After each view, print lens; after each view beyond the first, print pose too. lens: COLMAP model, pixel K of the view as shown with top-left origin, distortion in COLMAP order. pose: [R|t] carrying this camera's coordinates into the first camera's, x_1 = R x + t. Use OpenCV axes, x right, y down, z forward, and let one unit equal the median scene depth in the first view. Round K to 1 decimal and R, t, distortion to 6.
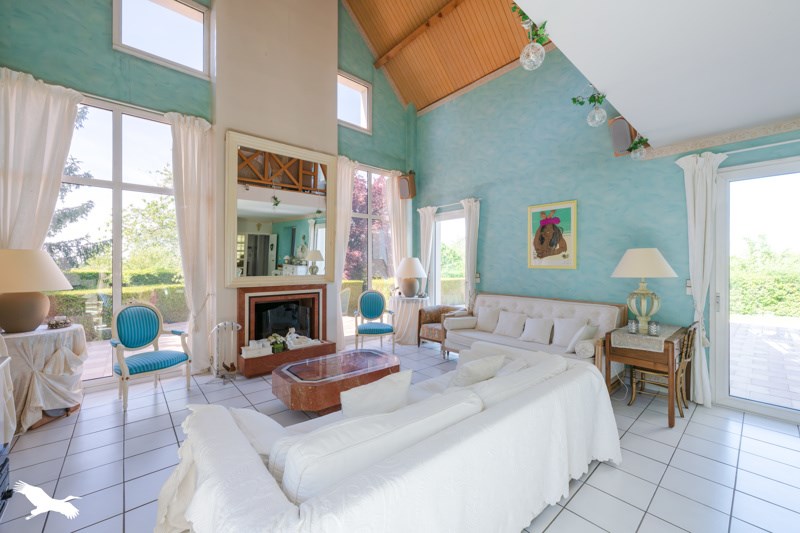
lens RADIAL K [[317.1, 0, 400.0], [0, 317.1, 266.5], [0, 0, 1]] dist [0.000320, 0.000047]
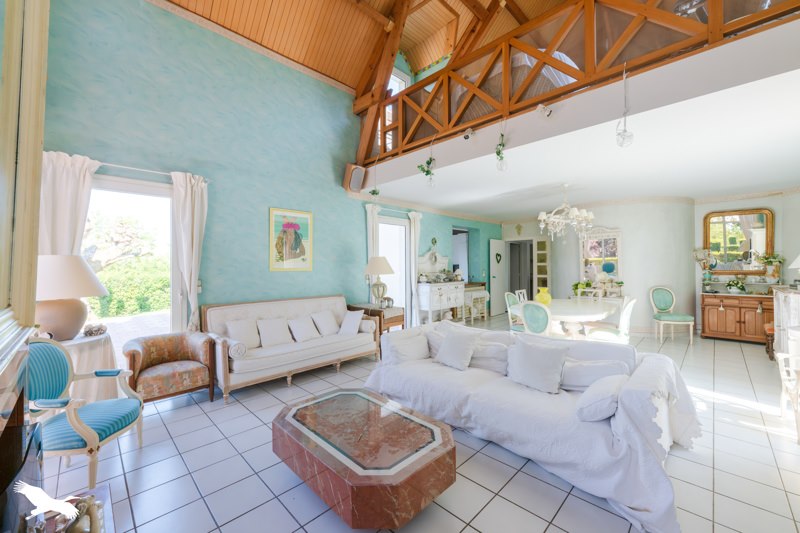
lens RADIAL K [[317.1, 0, 400.0], [0, 317.1, 266.5], [0, 0, 1]] dist [0.000320, 0.000047]
pose [[-0.069119, -0.003466, 0.997602, -0.615982], [0.012761, 0.999909, 0.004359, -0.008386], [-0.997527, 0.013032, -0.069069, 0.707399]]
